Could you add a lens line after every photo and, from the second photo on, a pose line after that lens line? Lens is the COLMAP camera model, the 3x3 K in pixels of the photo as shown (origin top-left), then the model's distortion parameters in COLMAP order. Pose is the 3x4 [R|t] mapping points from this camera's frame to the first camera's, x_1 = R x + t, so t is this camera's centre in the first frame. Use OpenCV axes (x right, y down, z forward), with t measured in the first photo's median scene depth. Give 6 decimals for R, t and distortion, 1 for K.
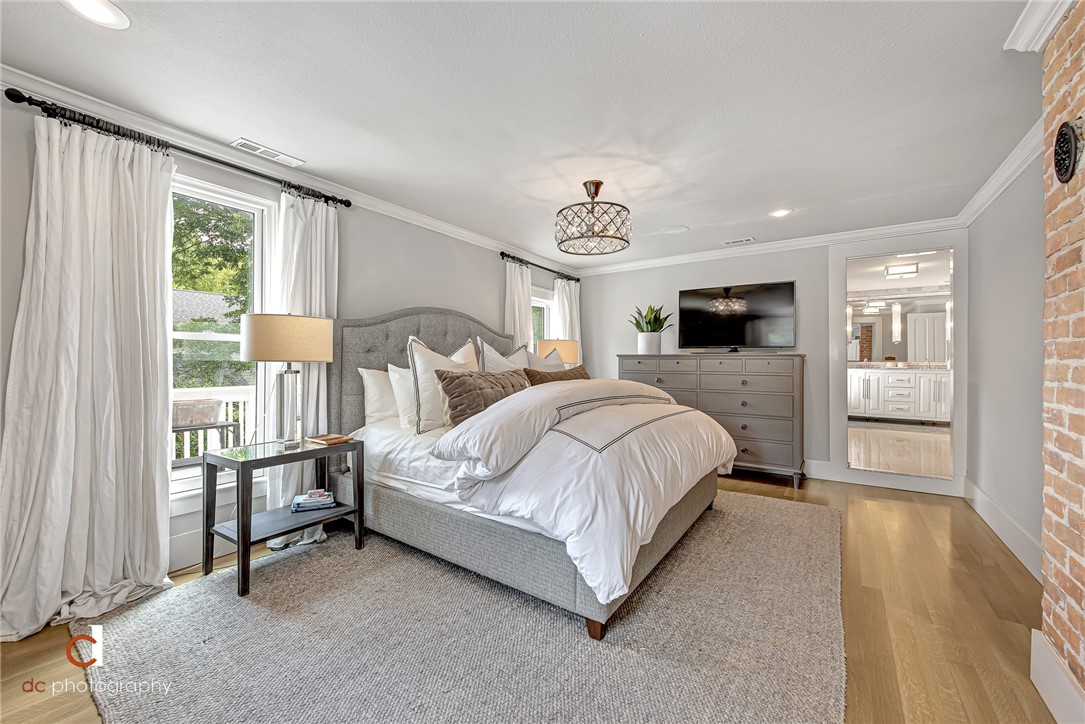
lens RADIAL K [[435.0, 0, 542.5], [0, 435.0, 362.0], [0, 0, 1]] dist [0.000664, 0.000147]
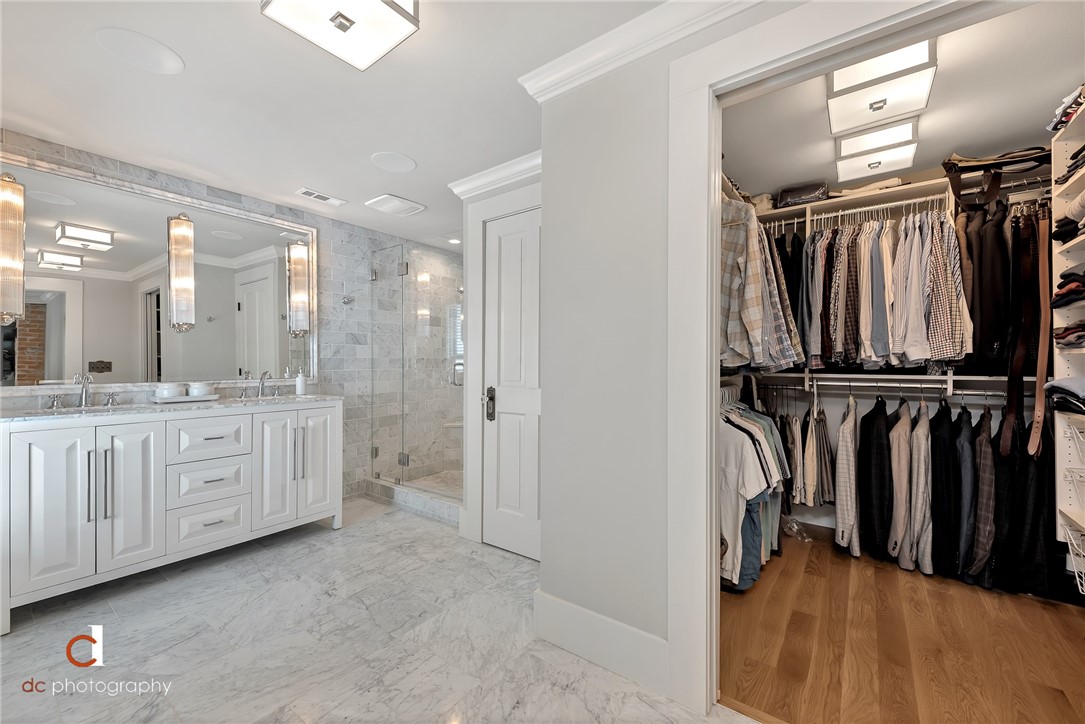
lens RADIAL K [[435.0, 0, 542.5], [0, 435.0, 362.0], [0, 0, 1]] dist [0.000664, 0.000147]
pose [[0.044853, 0.003479, 0.998988, 0.483623], [0.005521, 0.999978, -0.003730, -0.013348], [-0.998978, 0.005682, 0.044833, 0.708940]]
